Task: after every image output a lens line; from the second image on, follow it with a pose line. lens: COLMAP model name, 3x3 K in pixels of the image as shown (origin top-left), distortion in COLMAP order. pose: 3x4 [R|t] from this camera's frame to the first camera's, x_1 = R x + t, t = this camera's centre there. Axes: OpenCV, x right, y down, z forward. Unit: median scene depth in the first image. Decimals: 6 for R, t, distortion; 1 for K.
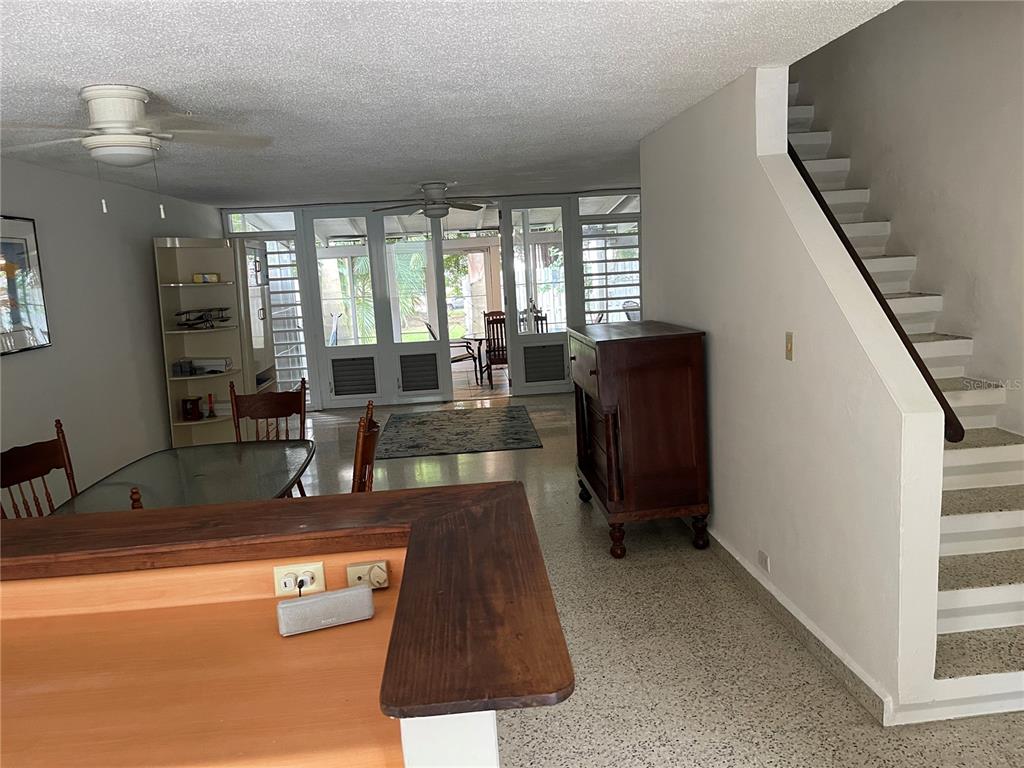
lens RADIAL K [[780.2, 0, 514.0], [0, 780.2, 389.2], [0, 0, 1]] dist [0.050359, -0.071547]
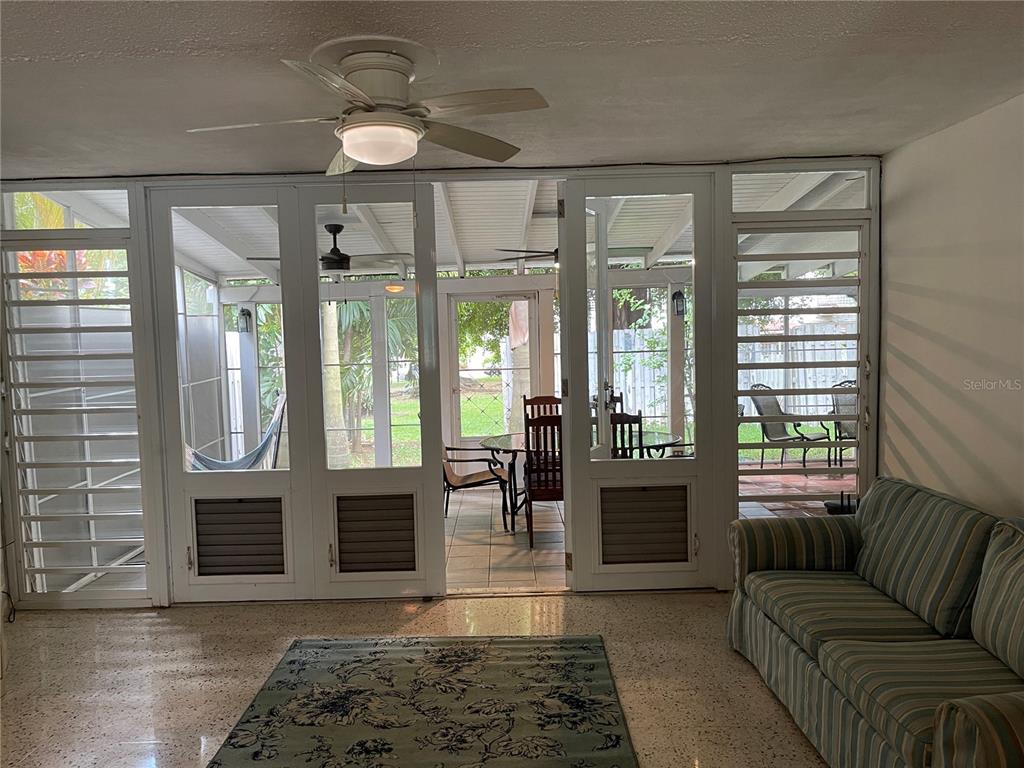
lens RADIAL K [[780.2, 0, 507.6], [0, 780.2, 385.0], [0, 0, 1]] dist [0.050359, -0.071547]
pose [[0.996731, 0.036605, -0.072029, -0.010214], [-0.042731, 0.995427, -0.085430, -0.065106], [0.068572, 0.088229, 0.993737, 0.467151]]
